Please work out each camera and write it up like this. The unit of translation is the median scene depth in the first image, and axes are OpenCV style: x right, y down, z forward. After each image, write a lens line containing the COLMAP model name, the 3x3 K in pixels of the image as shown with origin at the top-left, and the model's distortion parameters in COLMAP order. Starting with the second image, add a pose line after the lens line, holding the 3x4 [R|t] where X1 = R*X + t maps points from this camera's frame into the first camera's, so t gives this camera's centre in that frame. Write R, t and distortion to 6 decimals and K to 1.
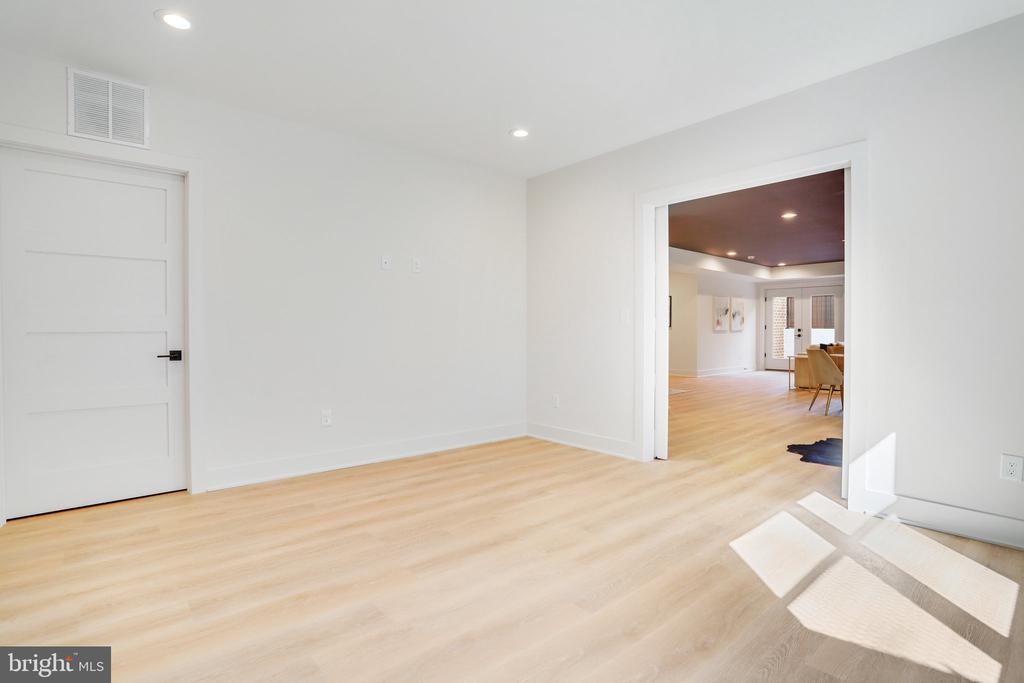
lens RADIAL K [[501.4, 0, 512.0], [0, 501.4, 341.5], [0, 0, 1]] dist [-0.001175, -0.000076]
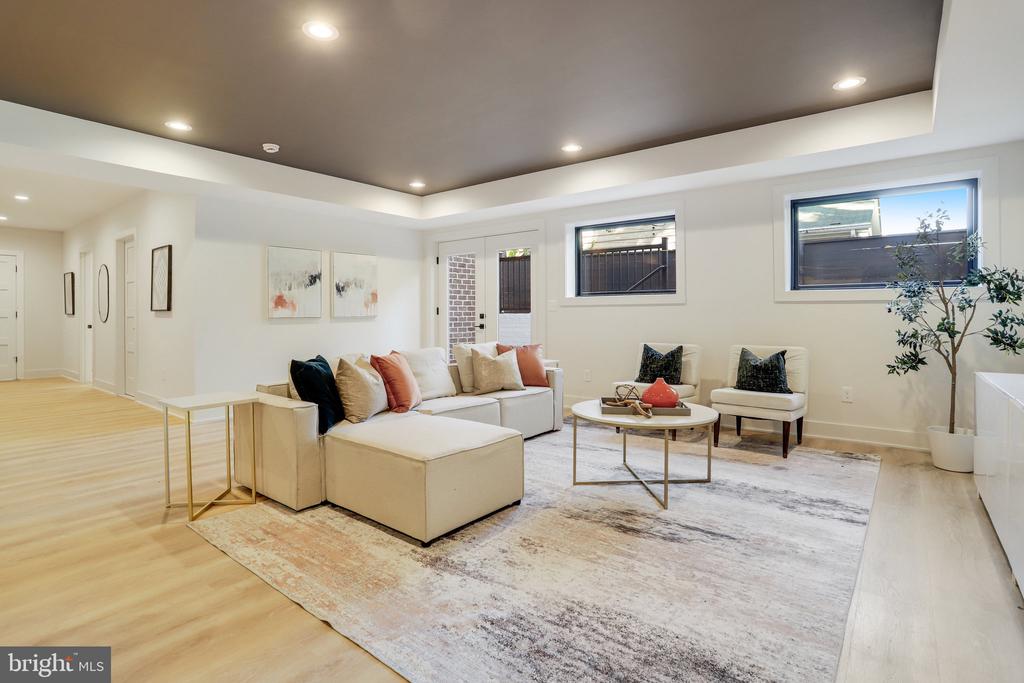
lens RADIAL K [[501.4, 0, 512.0], [0, 501.4, 341.5], [0, 0, 1]] dist [-0.001175, -0.000076]
pose [[0.984879, -0.011915, 0.172832, 0.520356], [0.005908, 0.999362, 0.035227, -0.014697], [-0.173142, -0.033673, 0.984321, 0.467561]]
